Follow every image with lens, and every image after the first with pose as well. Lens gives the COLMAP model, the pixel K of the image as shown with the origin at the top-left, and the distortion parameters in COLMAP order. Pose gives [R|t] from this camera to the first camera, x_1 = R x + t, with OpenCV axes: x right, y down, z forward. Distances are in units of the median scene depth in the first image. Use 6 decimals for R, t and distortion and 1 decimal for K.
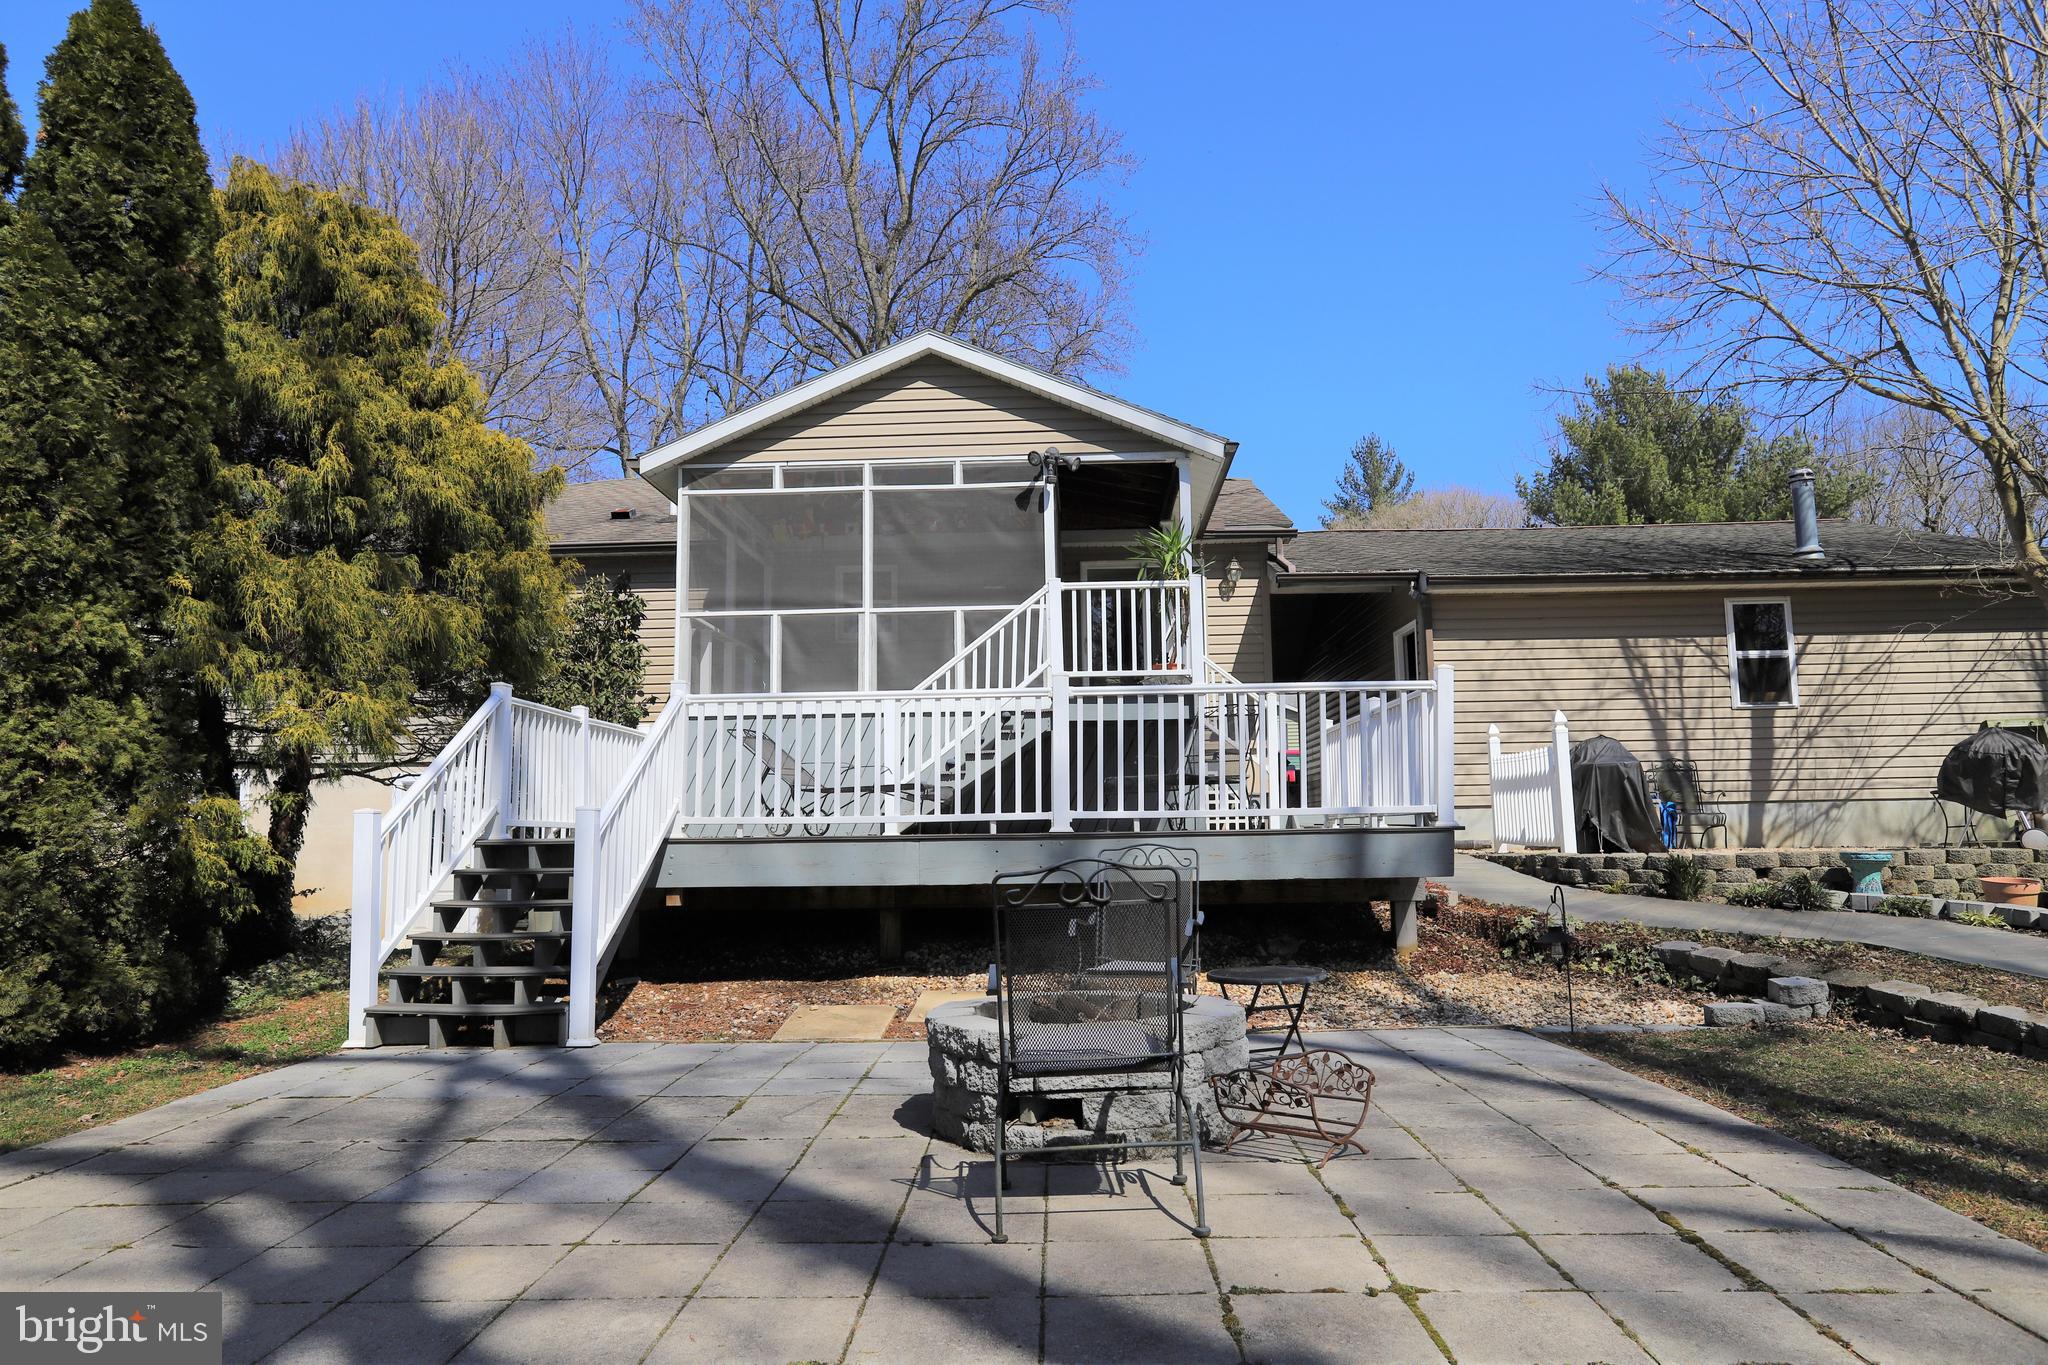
lens RADIAL K [[1347.6, 0, 1024.0], [0, 1347.6, 682.5], [0, 0, 1]] dist [-0.051774, 0.052503]
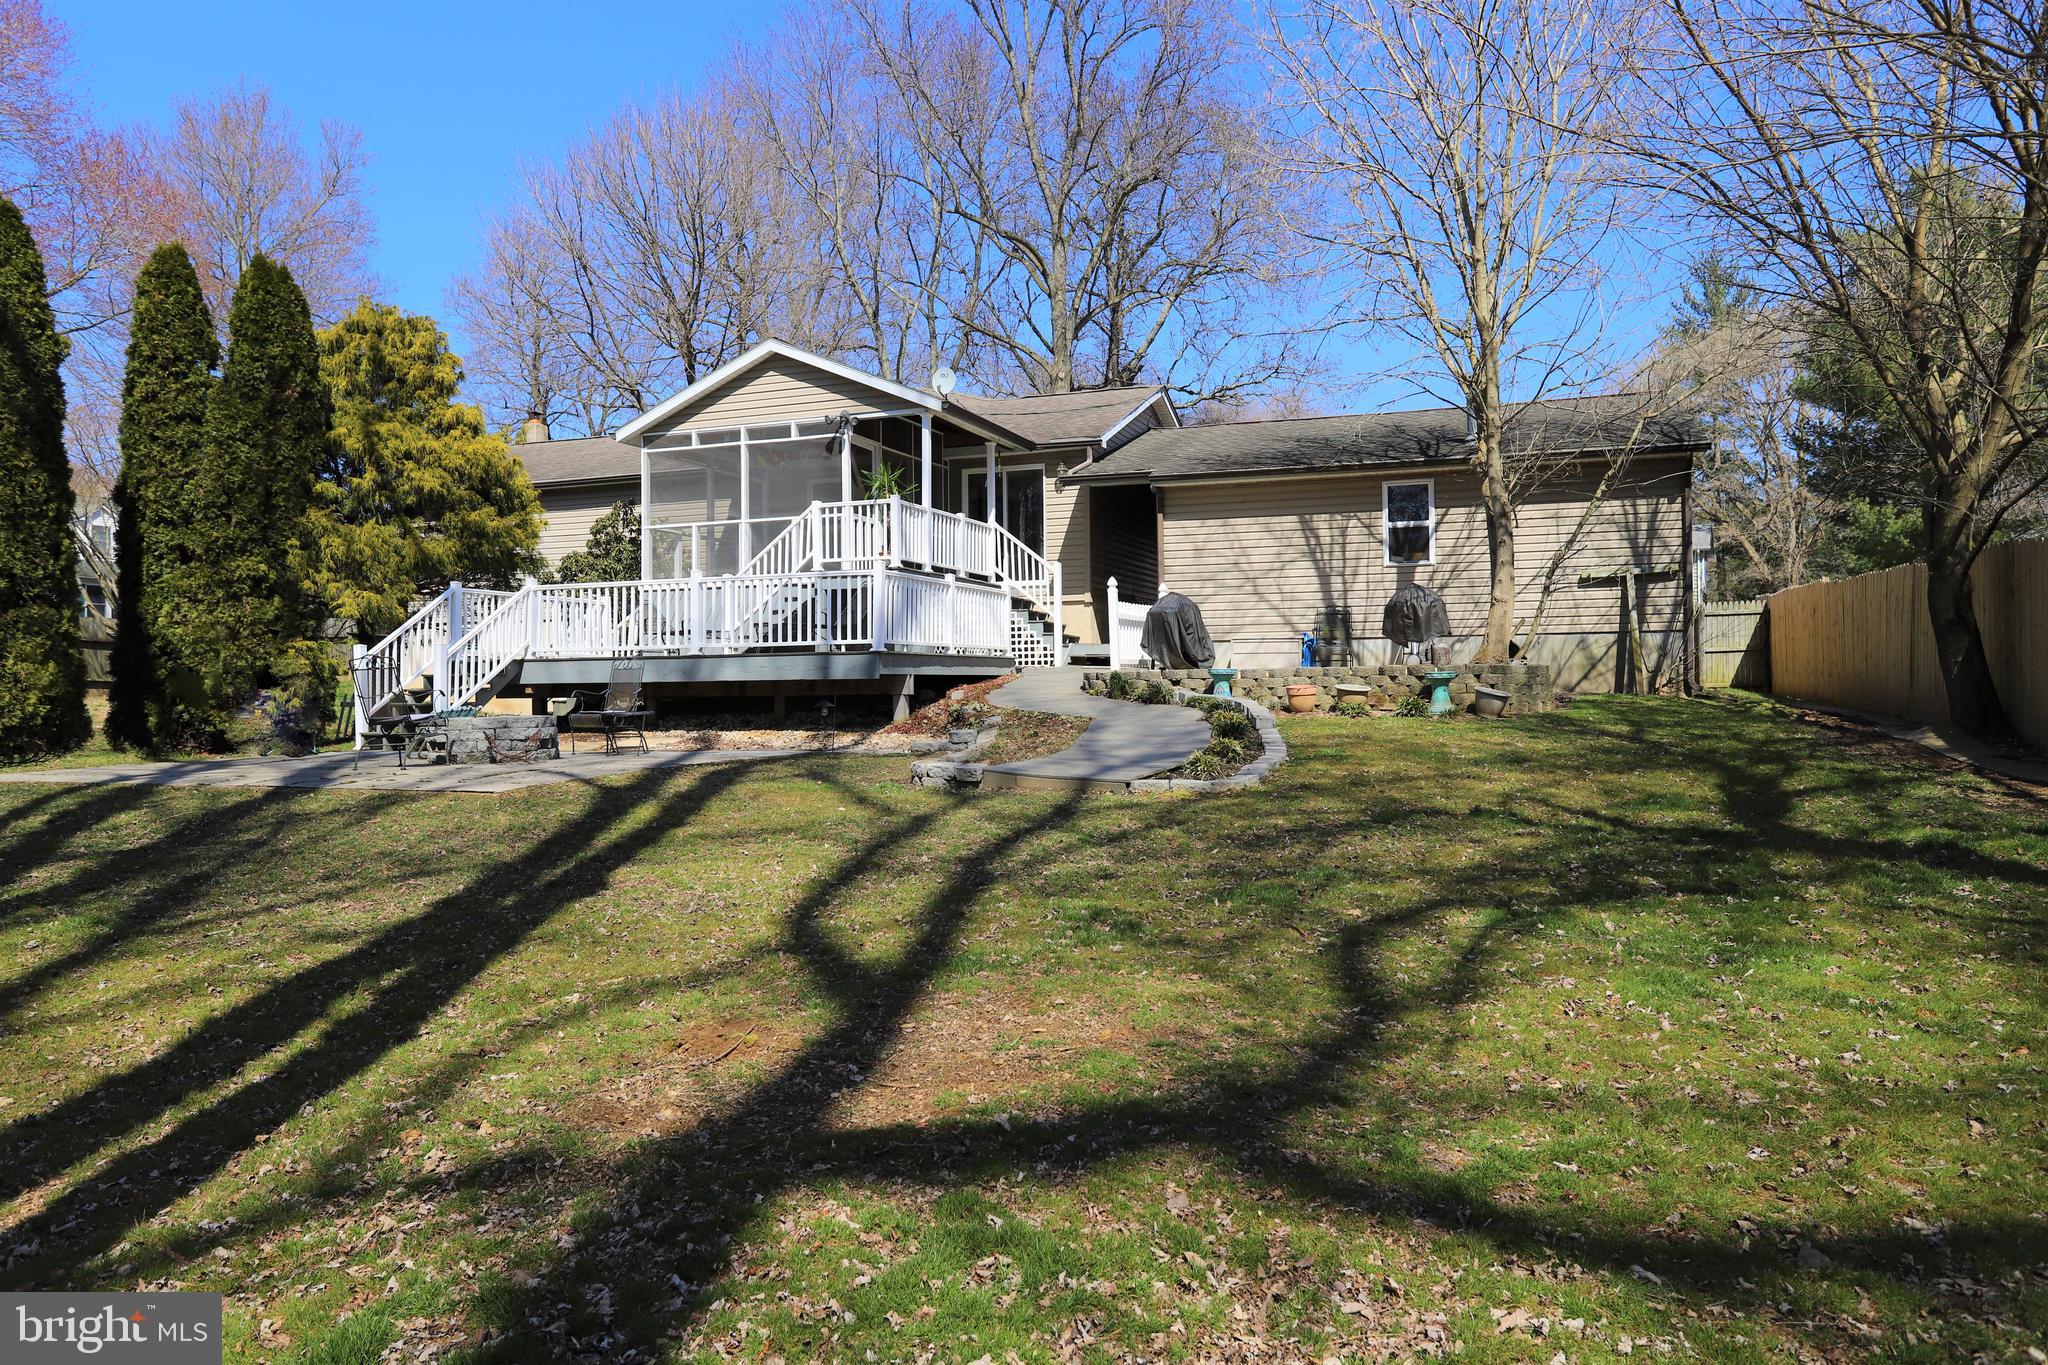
lens RADIAL K [[1347.6, 0, 1024.0], [0, 1347.6, 682.5], [0, 0, 1]] dist [-0.051774, 0.052503]
pose [[0.952422, 0.002294, -0.304772, 0.606259], [0.032996, 0.993318, 0.110588, -0.025399], [0.302990, -0.115383, 0.945983, -0.378917]]
